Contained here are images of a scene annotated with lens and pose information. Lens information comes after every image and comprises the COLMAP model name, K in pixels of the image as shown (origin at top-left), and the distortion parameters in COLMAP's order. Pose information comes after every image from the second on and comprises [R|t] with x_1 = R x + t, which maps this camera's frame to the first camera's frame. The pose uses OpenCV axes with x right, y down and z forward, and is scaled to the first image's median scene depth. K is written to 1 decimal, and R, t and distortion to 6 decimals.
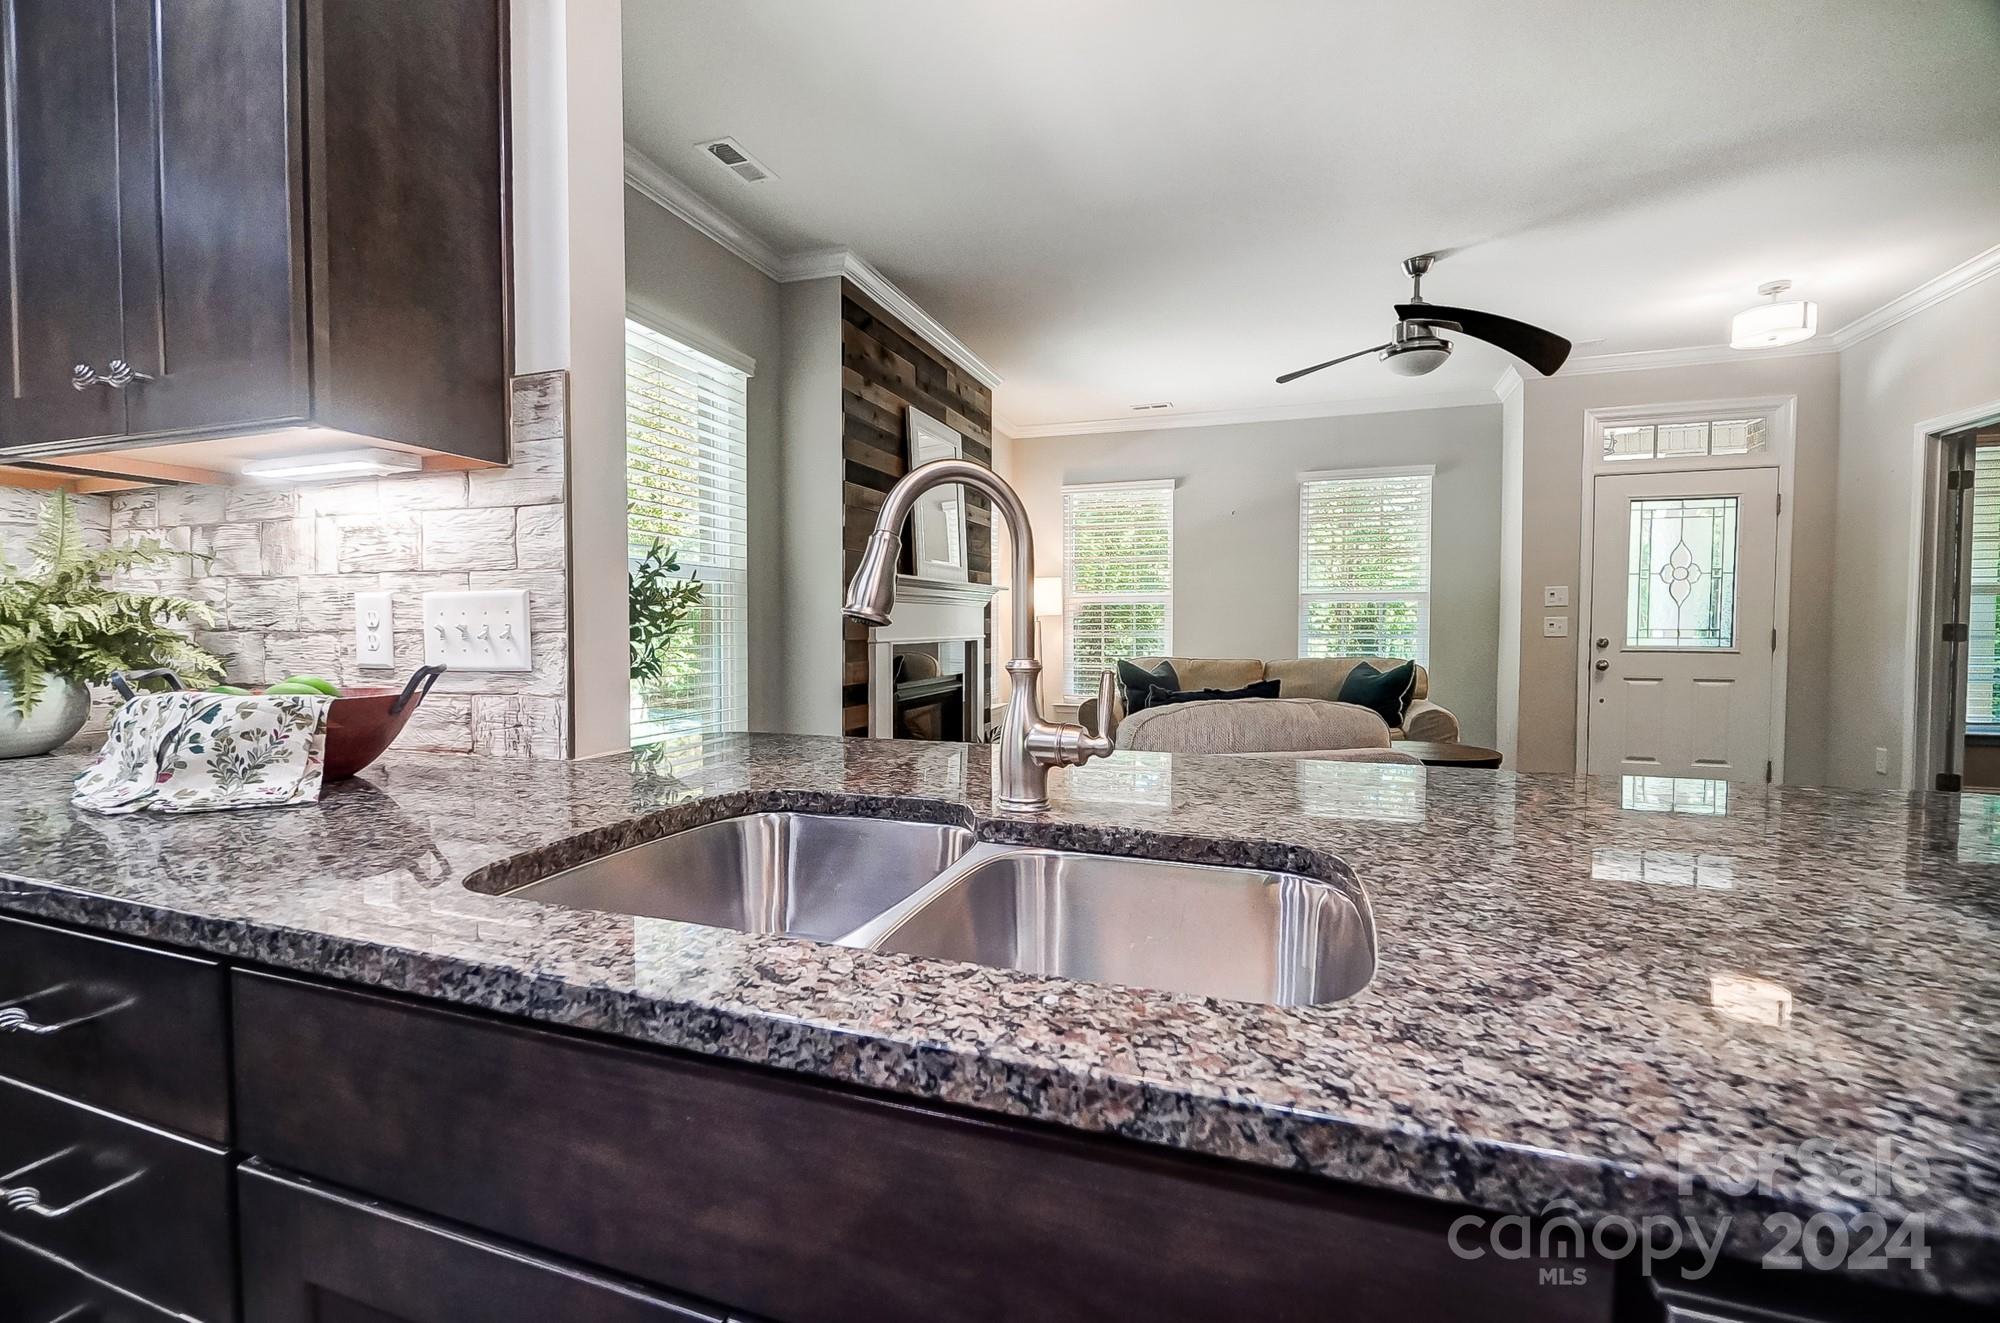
lens RADIAL K [[869.8, 0, 975.8], [0, 869.8, 657.2], [0, 0, 1]] dist [-0.007986, -0.000123]
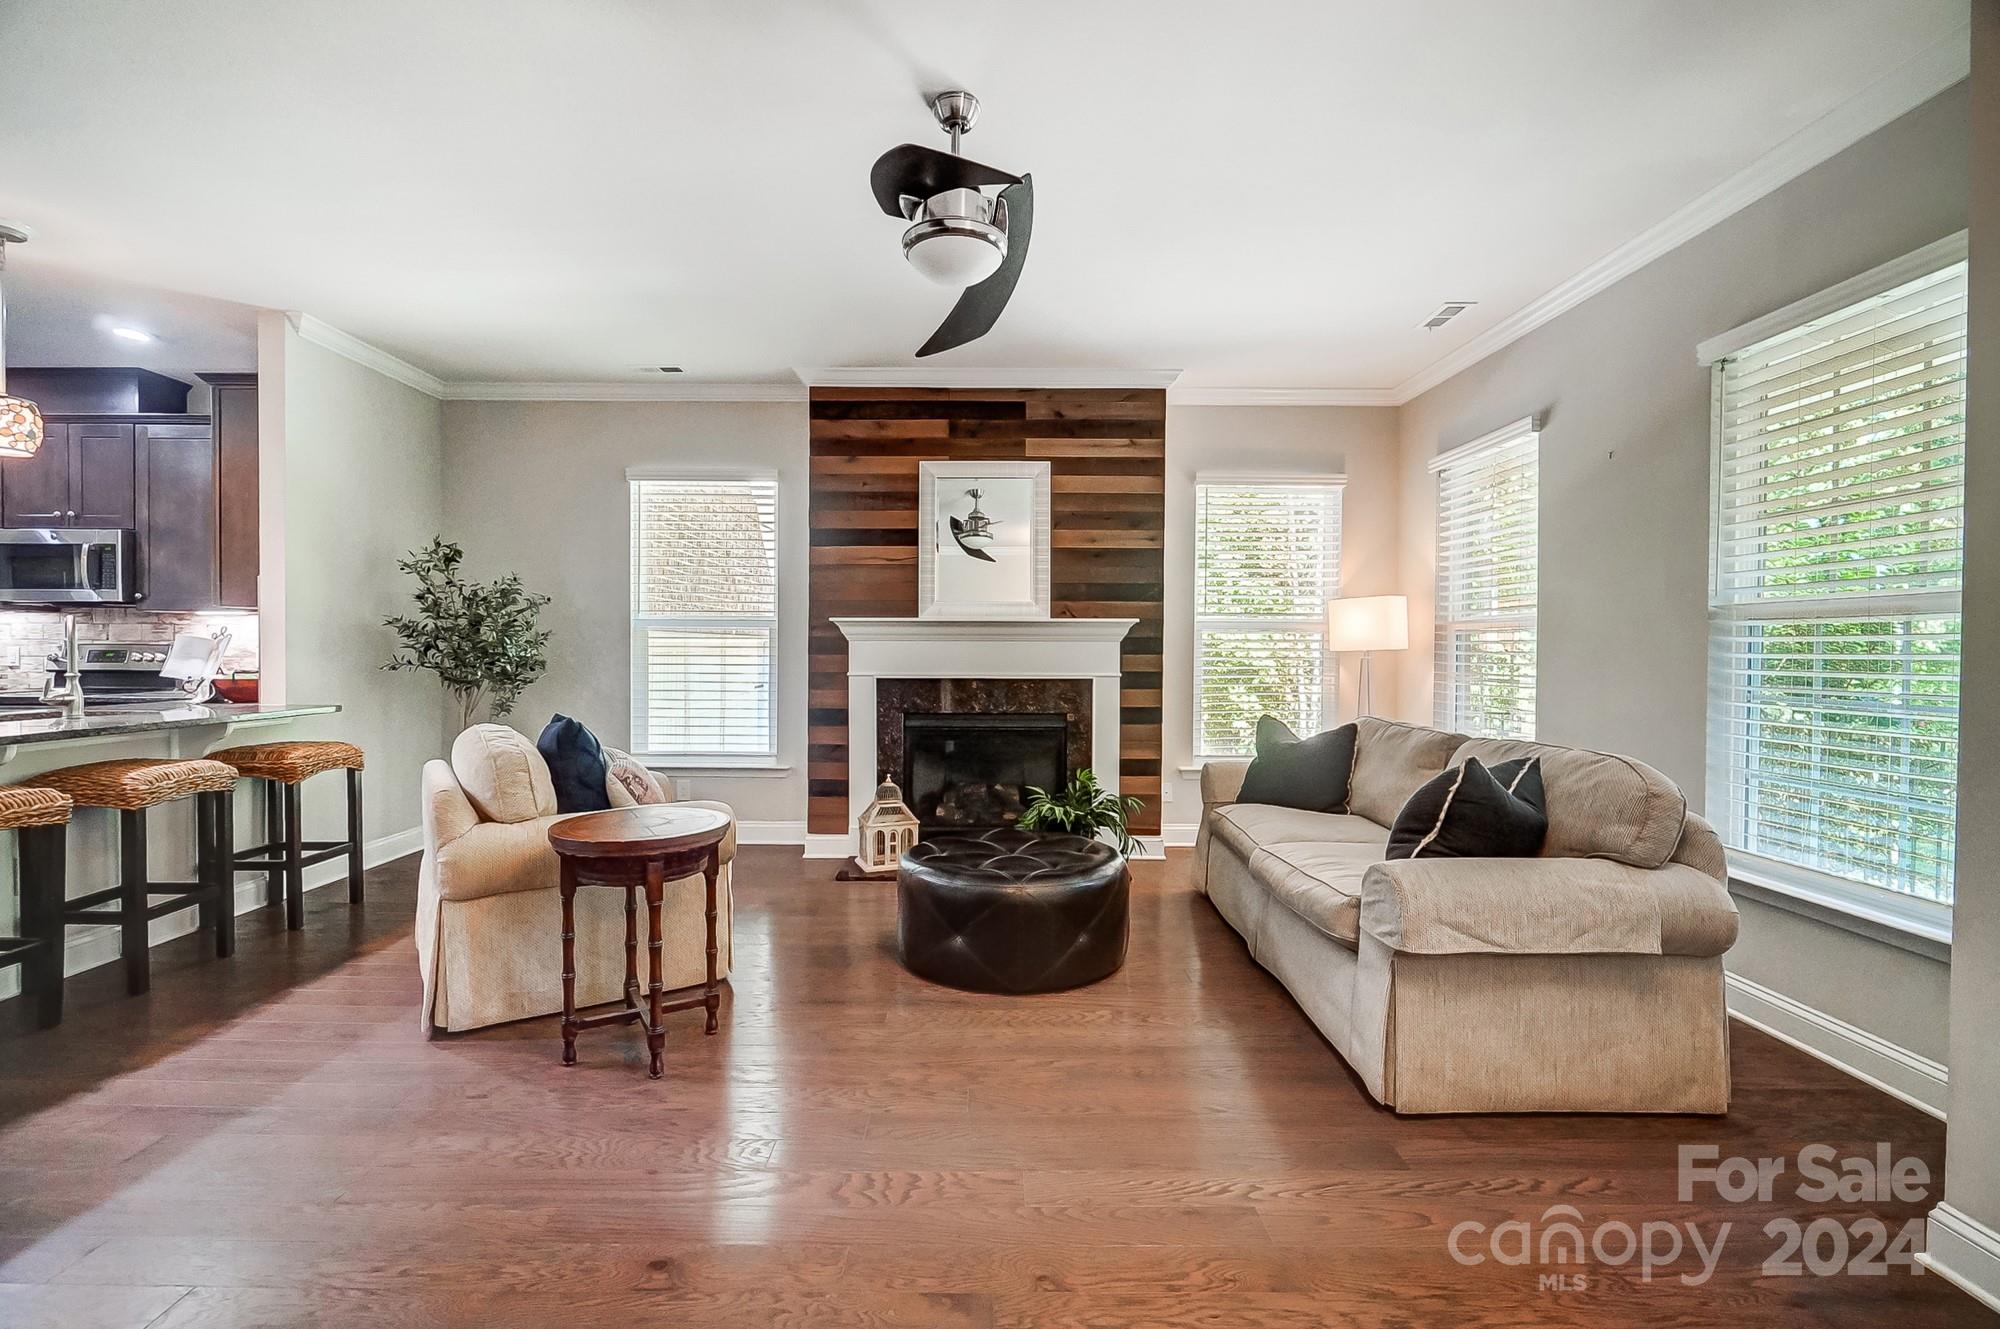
lens RADIAL K [[872.1, 0, 1000.0], [0, 872.1, 664.5], [0, 0, 1]] dist [-0.000286, -0.000061]
pose [[0.344252, 0.018239, -0.938700, 0.987388], [-0.041103, 0.999146, 0.004339, -0.041973], [0.937977, 0.037089, 0.344708, 0.719679]]
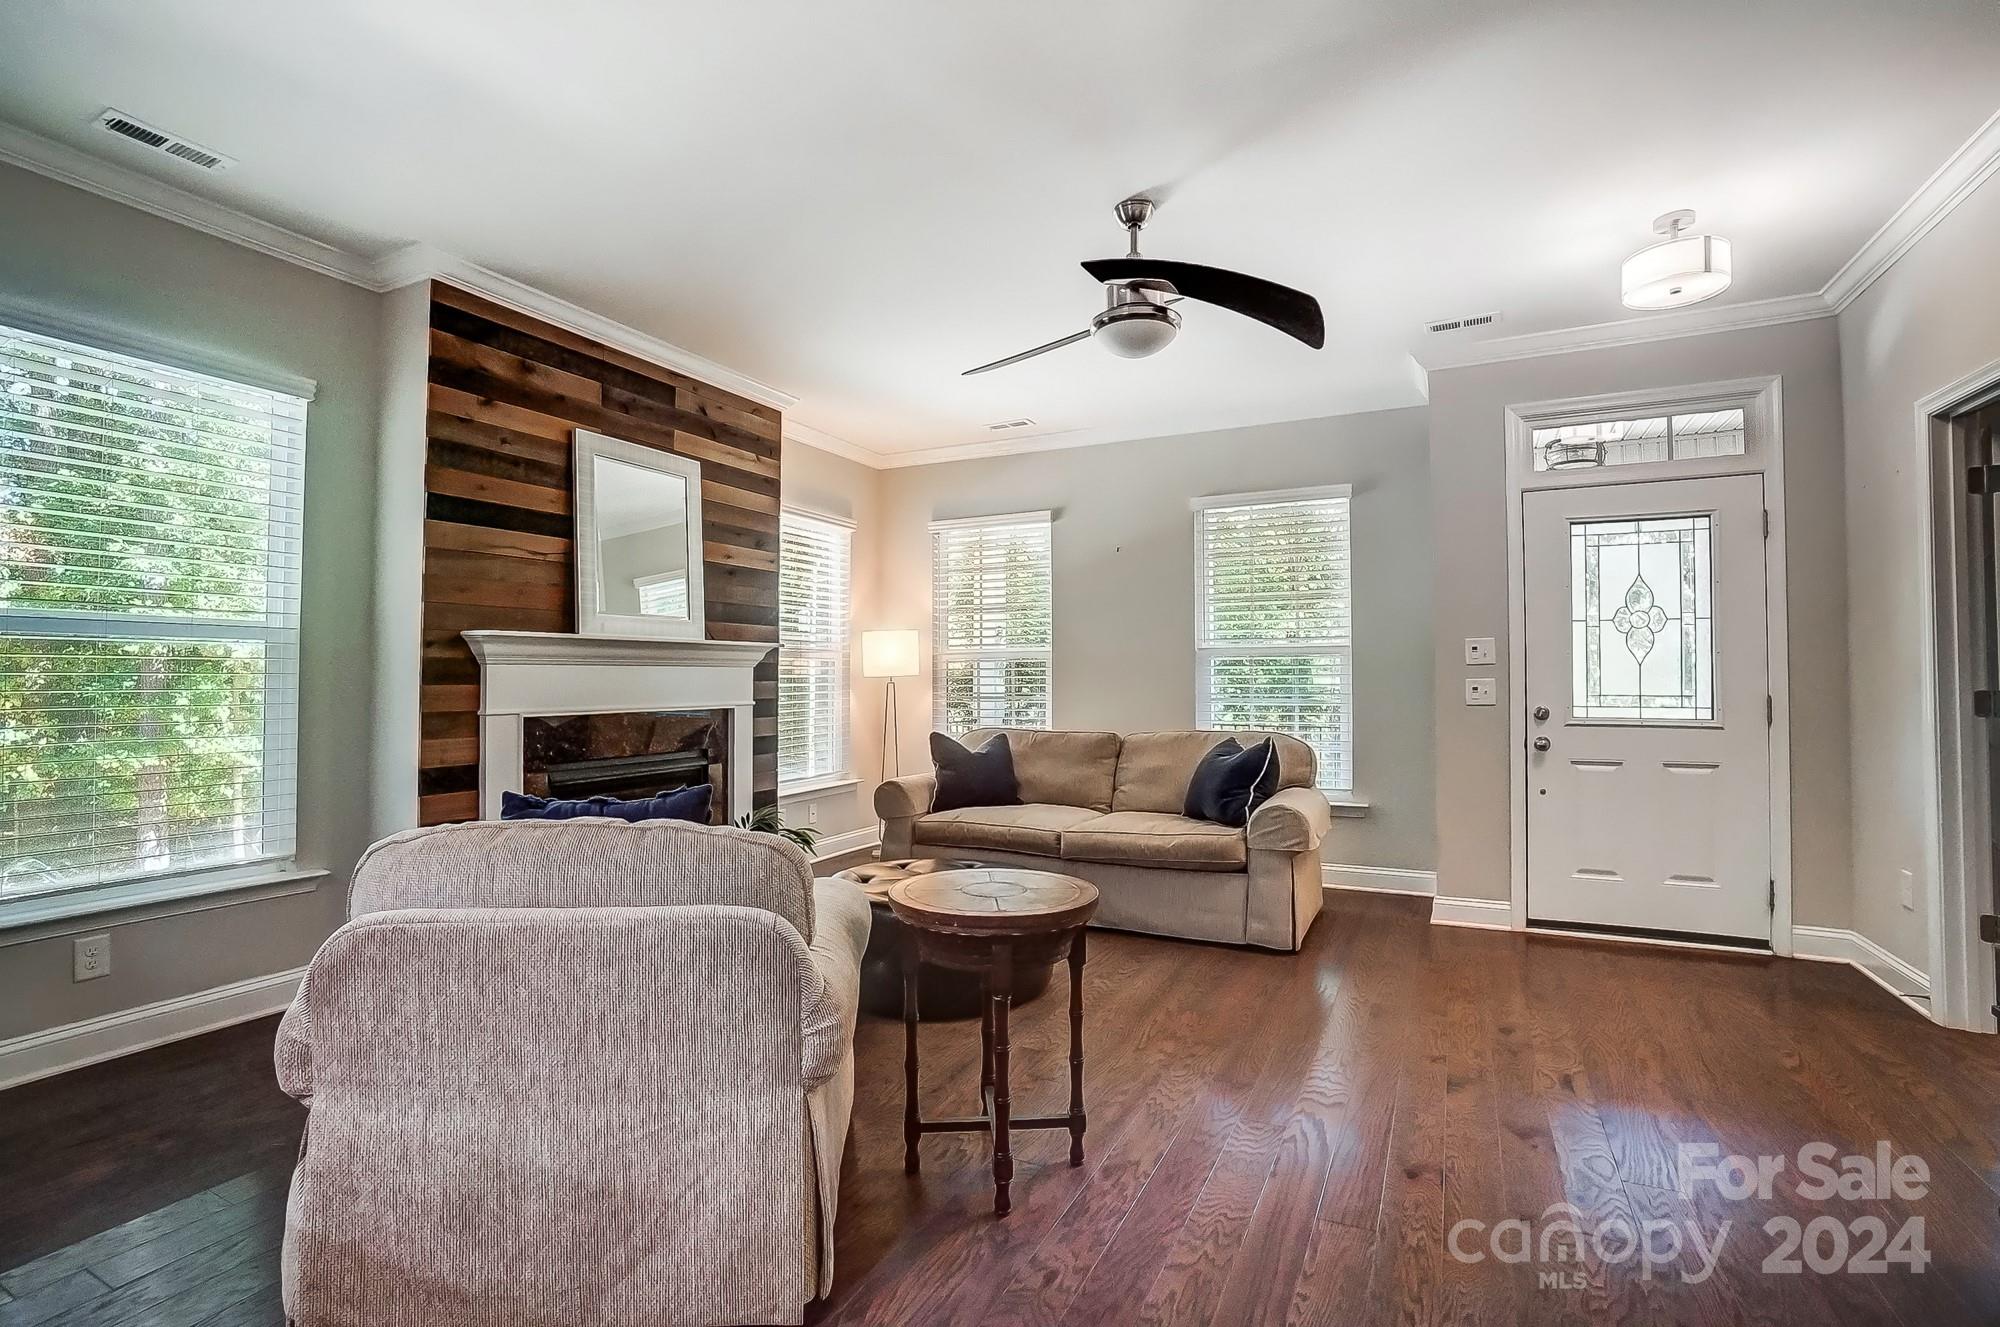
lens RADIAL K [[929.9, 0, 975.8], [0, 929.9, 658.8], [0, 0, 1]] dist [-0.065930, 0.022002]
pose [[0.991391, -0.004714, -0.130851, 0.413314], [-0.003126, 0.998215, -0.059644, -0.018175], [0.130899, 0.059540, 0.989606, 0.194626]]
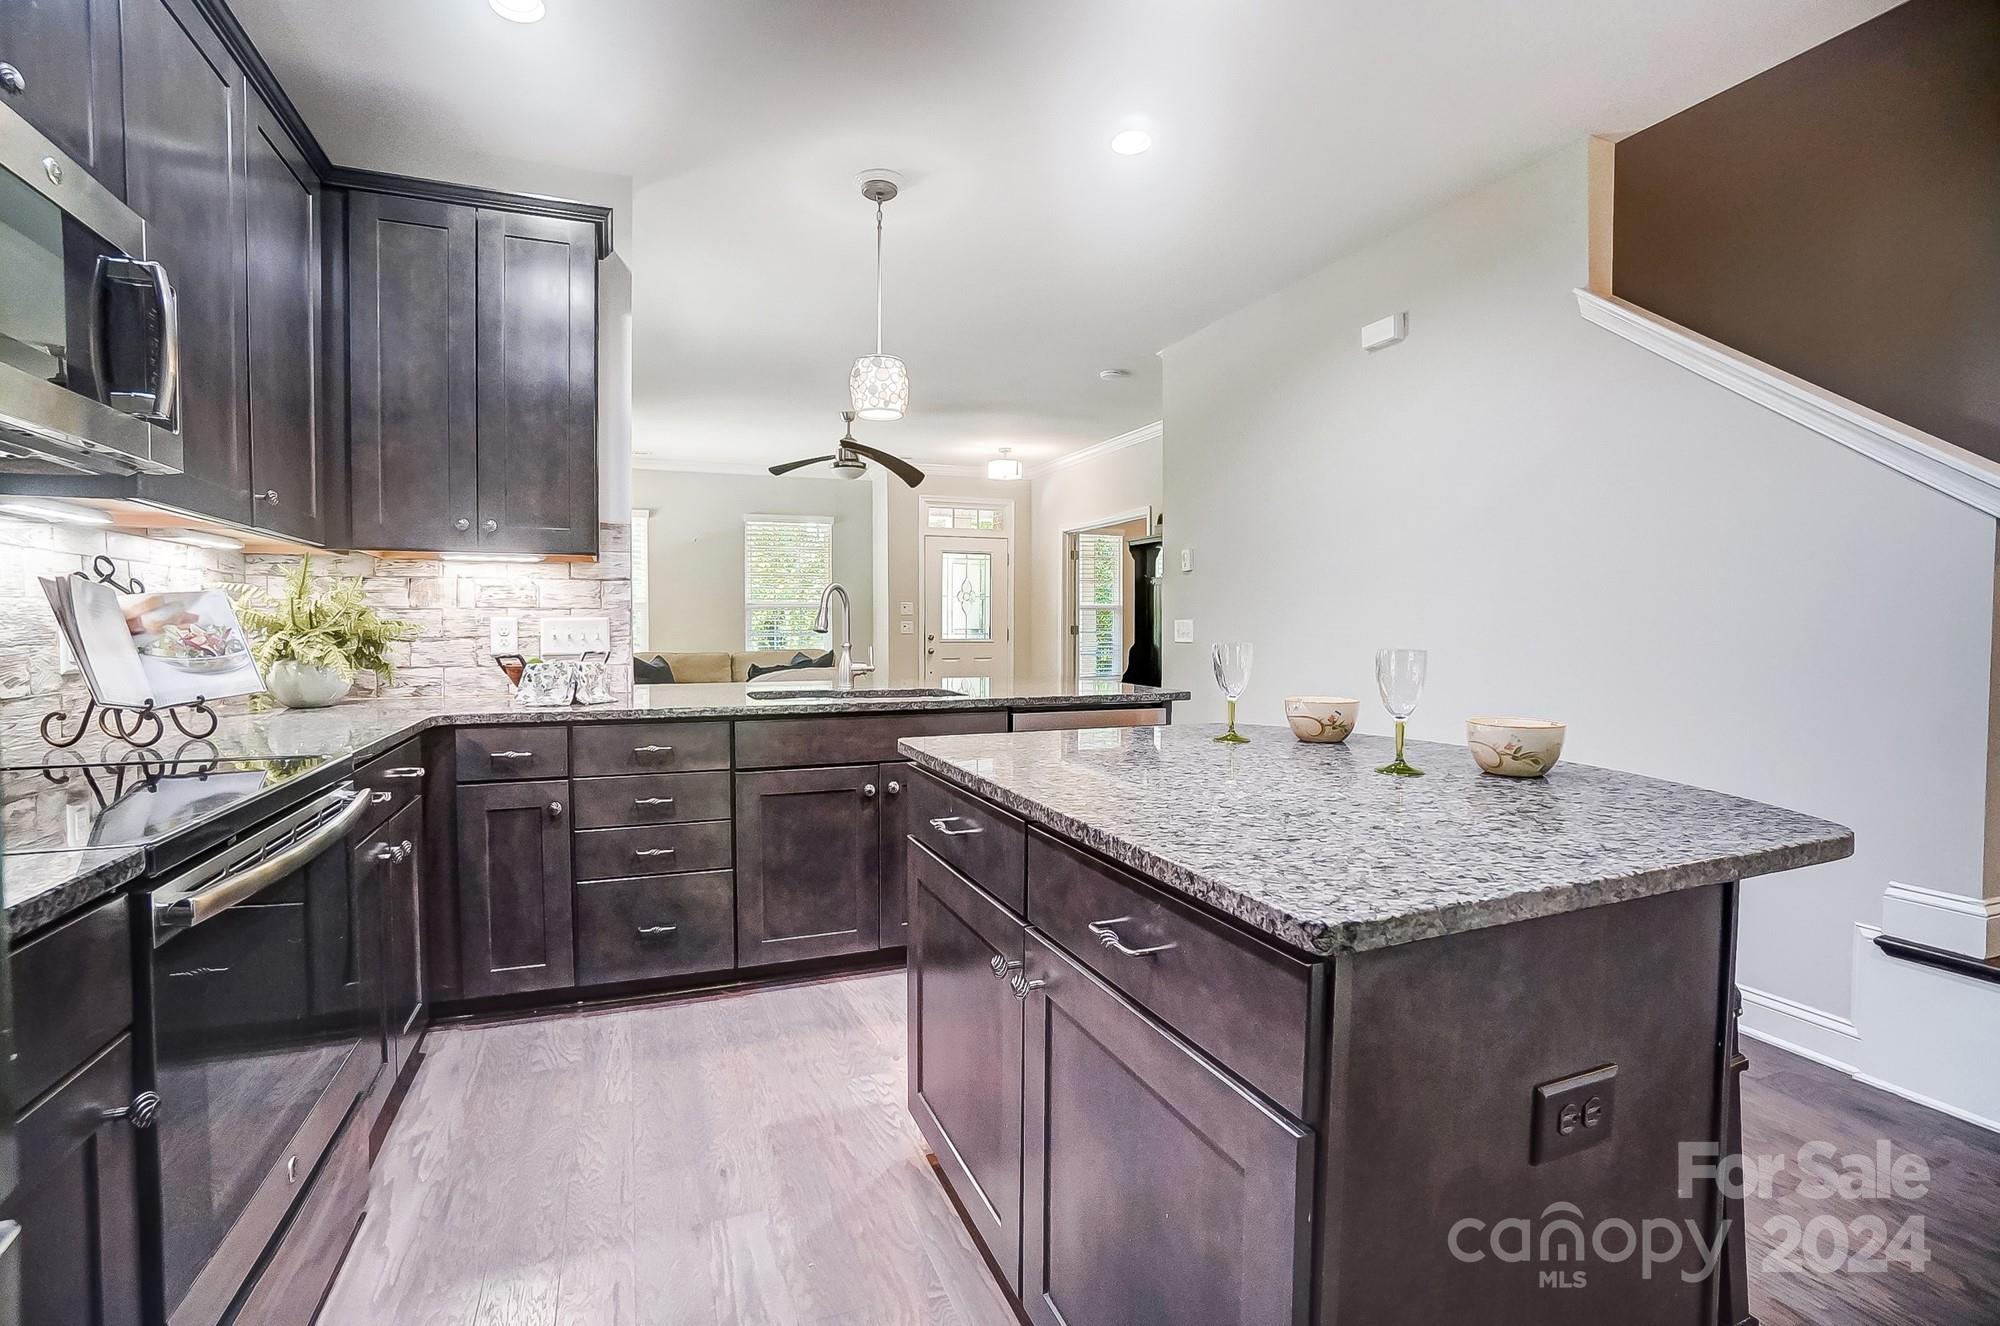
lens RADIAL K [[901.4, 0, 989.1], [0, 901.4, 653.3], [0, 0, 1]] dist [-0.040270, 0.000367]
pose [[0.745090, -0.022821, 0.666573, -0.406309], [0.025474, 0.999659, 0.005751, 0.008089], [-0.666477, 0.012695, 0.745417, -0.423790]]
